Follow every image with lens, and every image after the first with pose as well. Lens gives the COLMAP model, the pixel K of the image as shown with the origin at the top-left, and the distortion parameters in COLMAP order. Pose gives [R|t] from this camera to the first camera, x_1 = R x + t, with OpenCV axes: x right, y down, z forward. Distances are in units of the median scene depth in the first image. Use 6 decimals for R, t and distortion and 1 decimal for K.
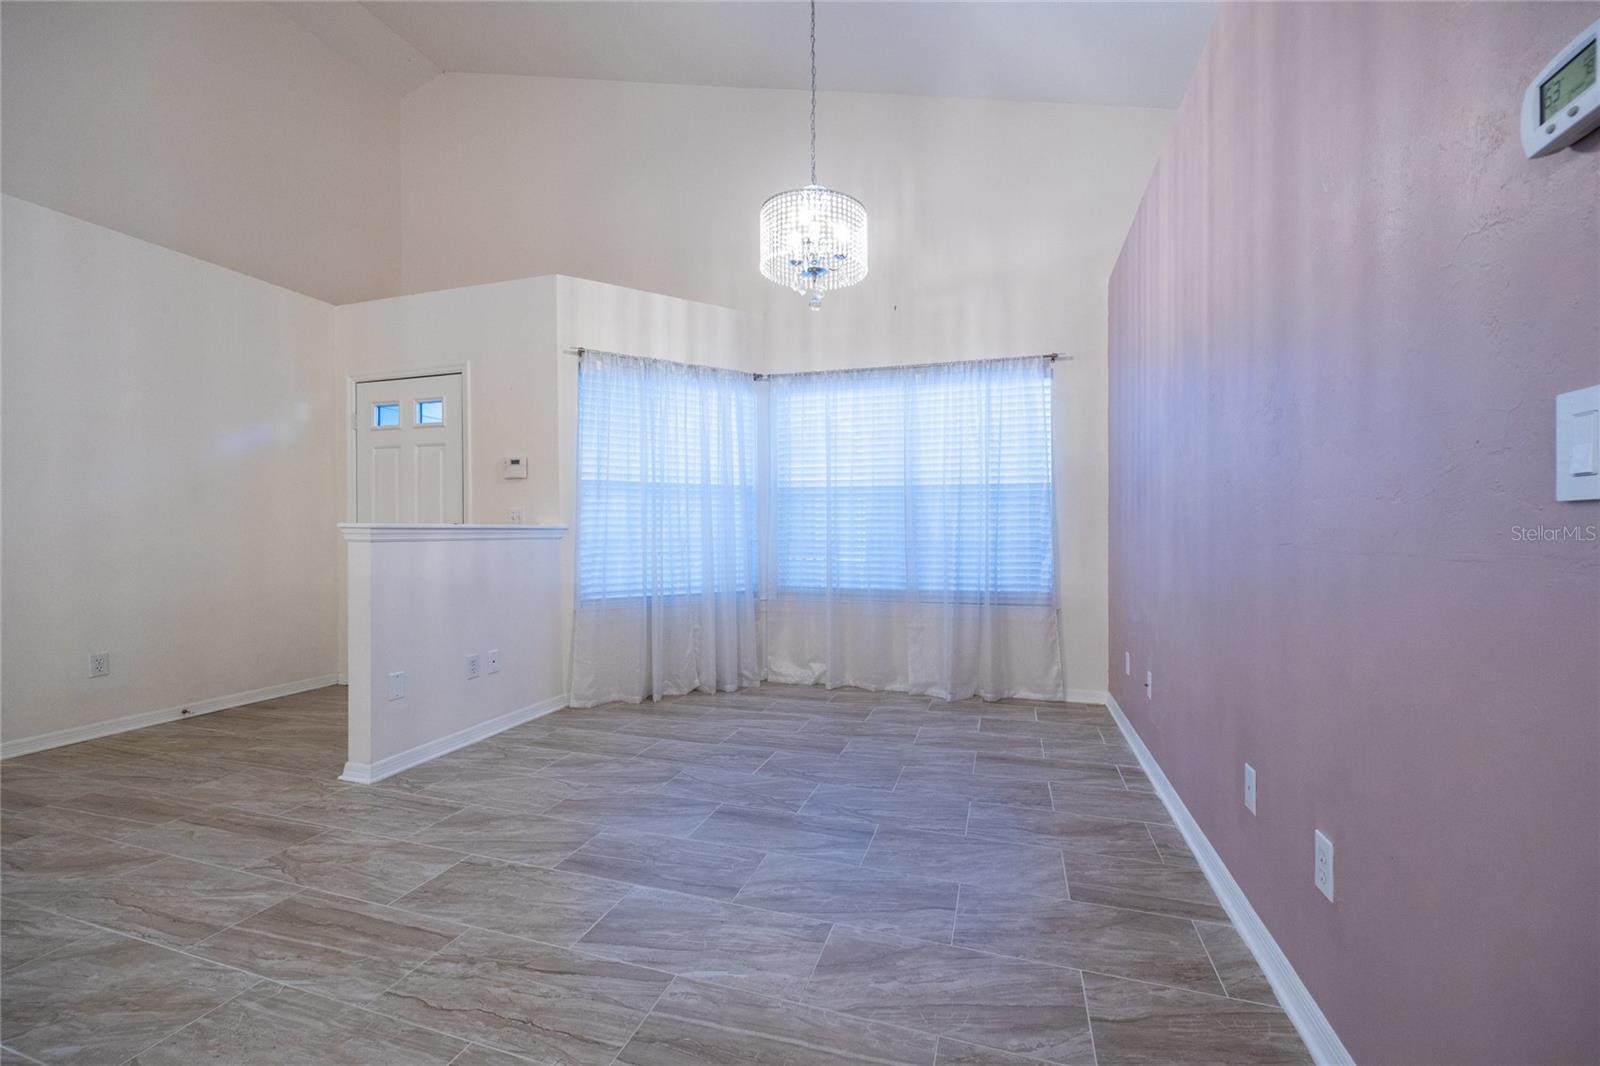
lens RADIAL K [[669.4, 0, 791.1], [0, 669.4, 538.6], [0, 0, 1]] dist [0.000448, 0.000168]
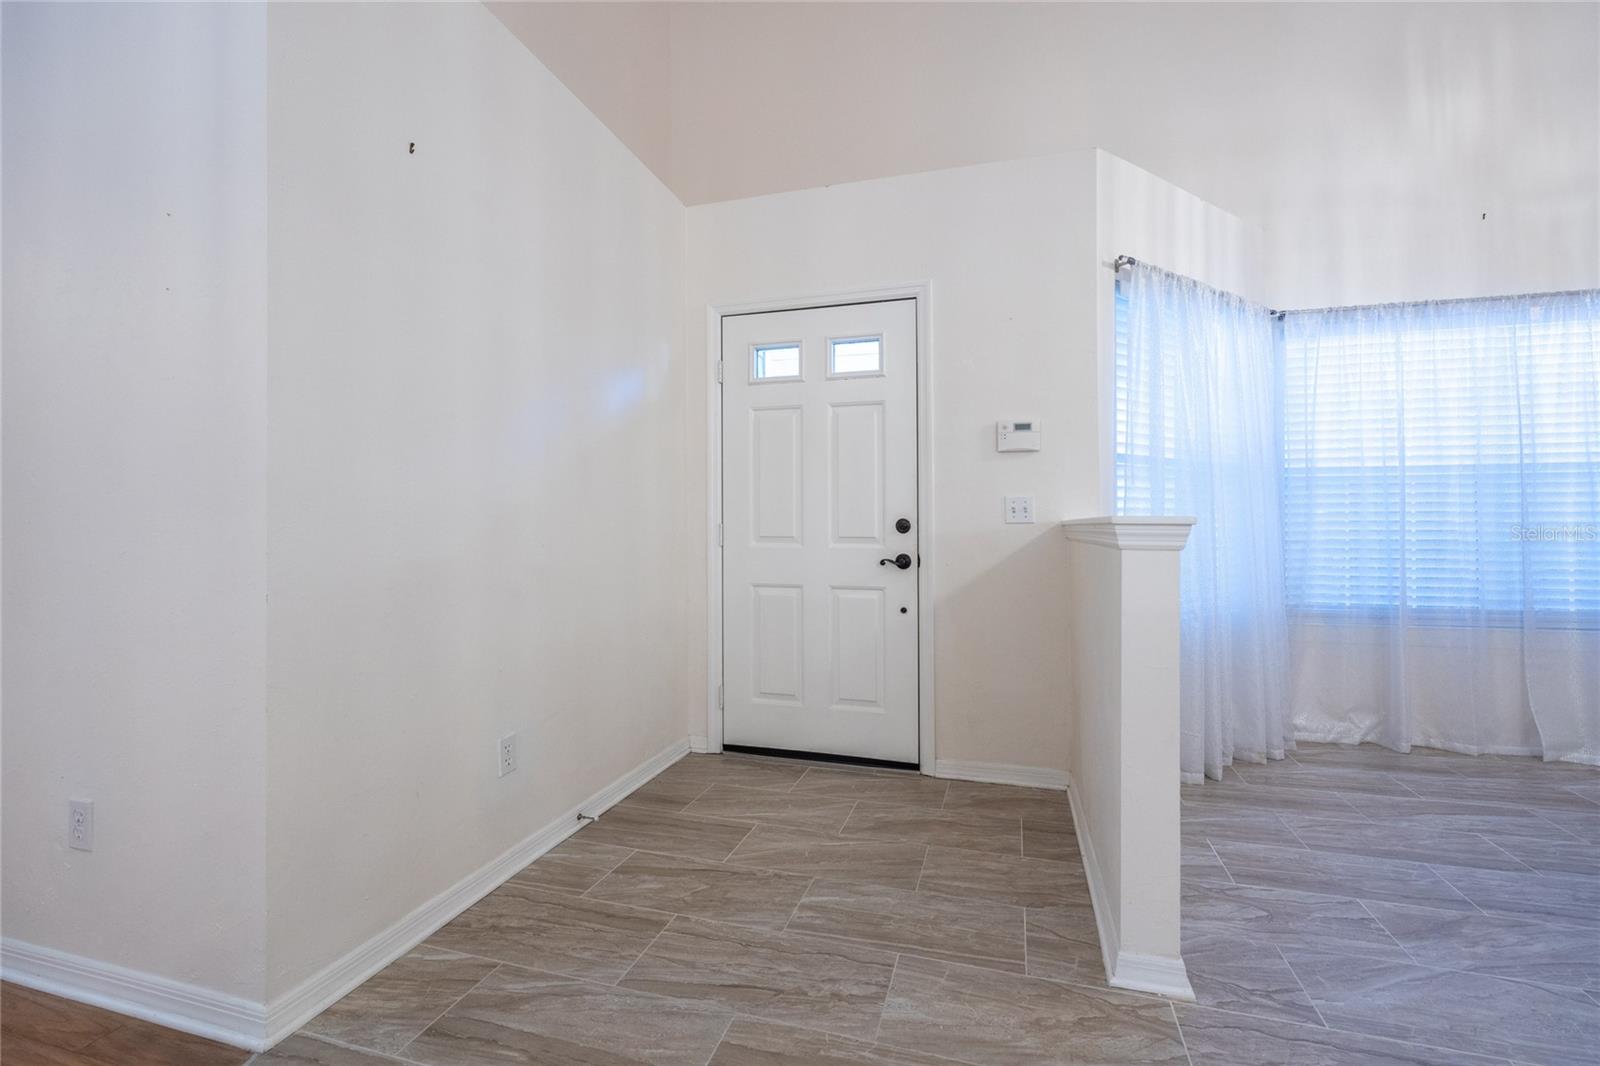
lens RADIAL K [[706.4, 0, 799.4], [0, 706.4, 530.2], [0, 0, 1]] dist [-0.001056, -0.000241]
pose [[0.999579, -0.002815, 0.028878, -0.658739], [0.003117, 0.999941, -0.010427, -0.003797], [-0.028847, 0.010513, 0.999529, 0.299528]]
